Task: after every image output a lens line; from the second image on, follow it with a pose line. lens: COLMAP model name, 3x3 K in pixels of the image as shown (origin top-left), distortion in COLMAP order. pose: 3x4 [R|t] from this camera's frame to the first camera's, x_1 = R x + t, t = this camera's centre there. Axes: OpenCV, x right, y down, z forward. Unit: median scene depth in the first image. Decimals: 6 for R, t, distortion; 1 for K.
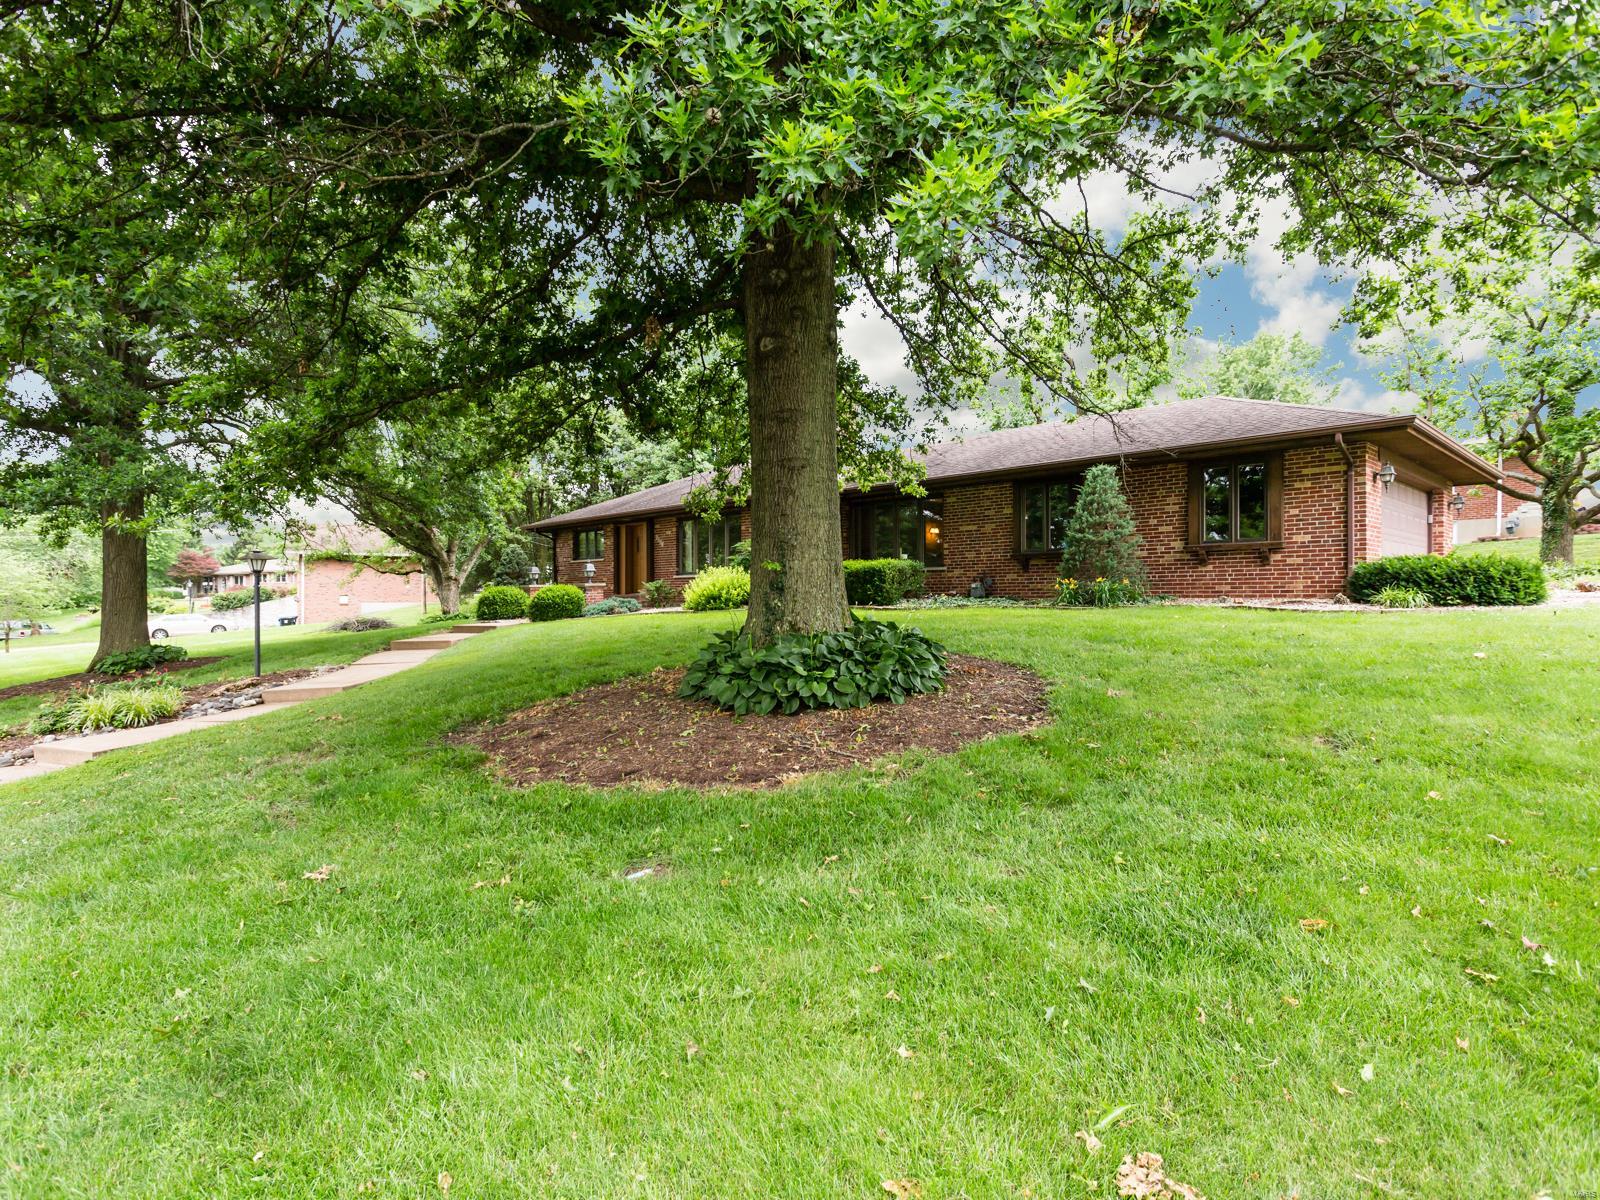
lens RADIAL K [[850.2, 0, 800.0], [0, 850.2, 600.0], [0, 0, 1]] dist [0.000254, 0.000245]
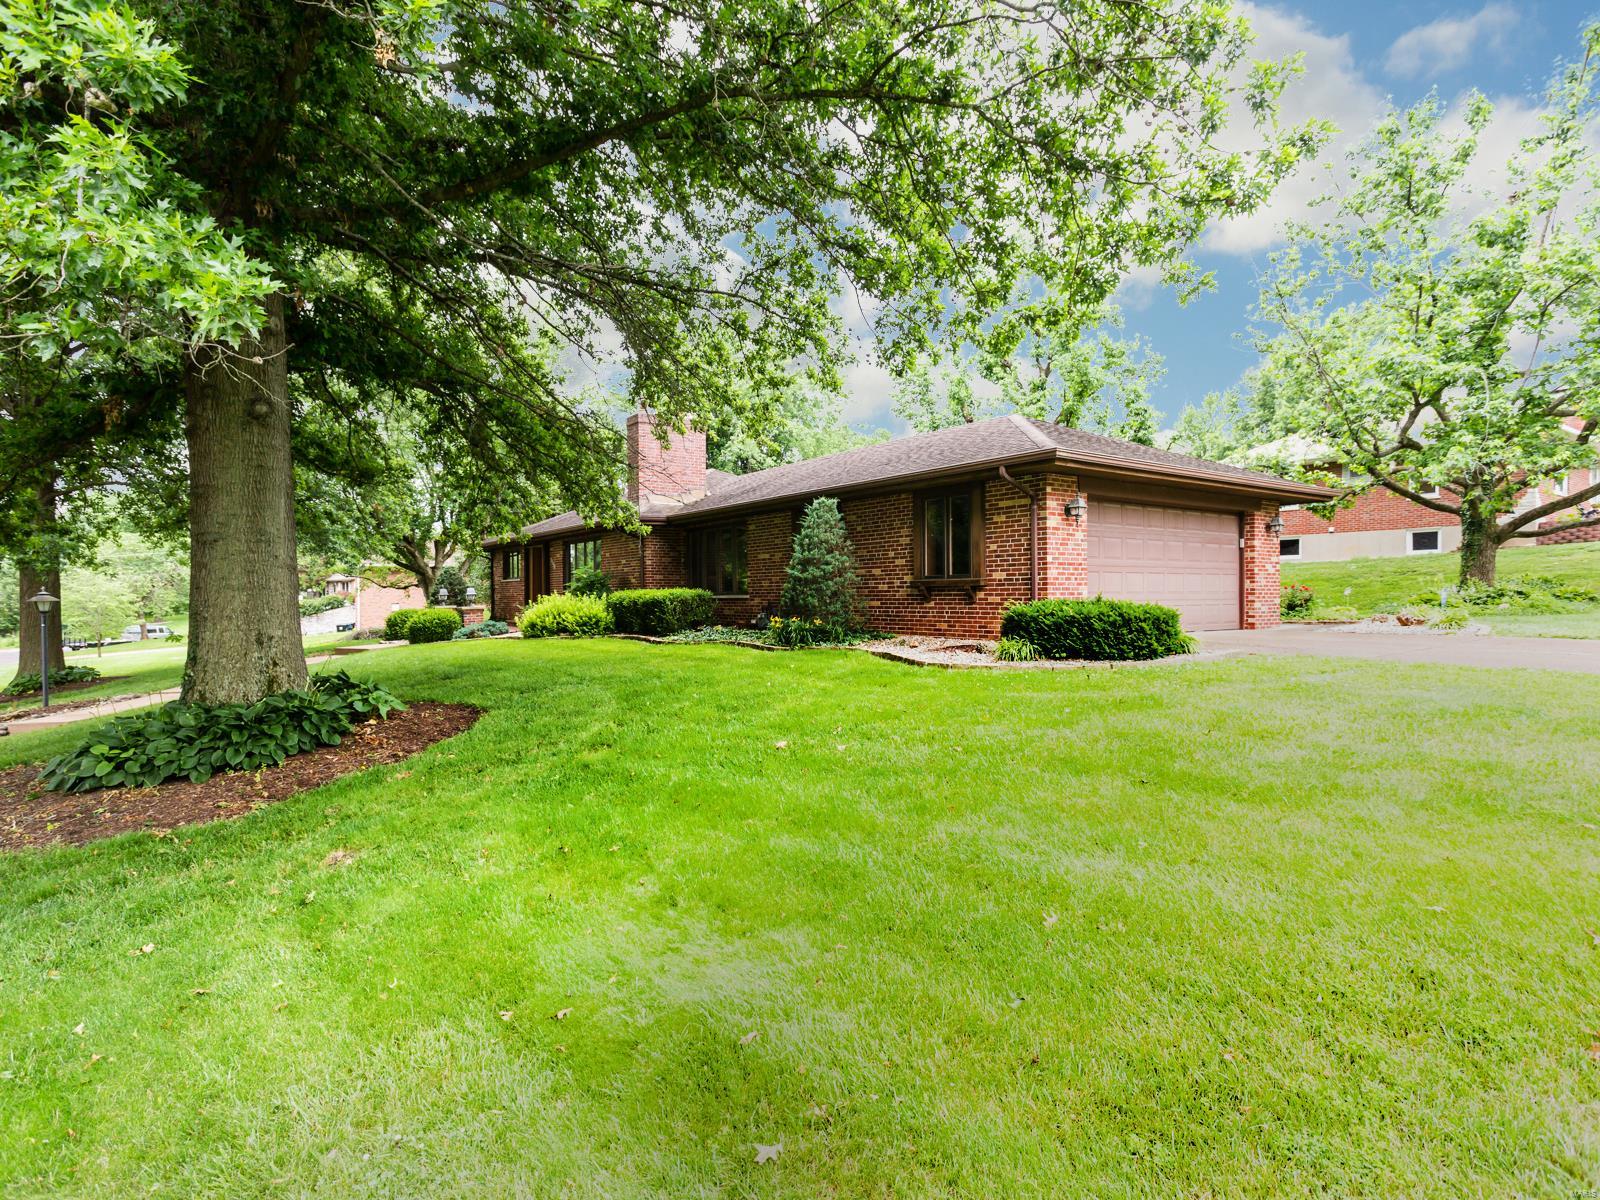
lens RADIAL K [[850.2, 0, 800.0], [0, 850.2, 600.0], [0, 0, 1]] dist [0.000254, 0.000245]
pose [[0.988895, -0.003676, -0.148573, 0.472777], [0.004517, 0.999976, 0.005325, -0.047873], [0.148550, -0.005936, 0.988887, 0.039465]]
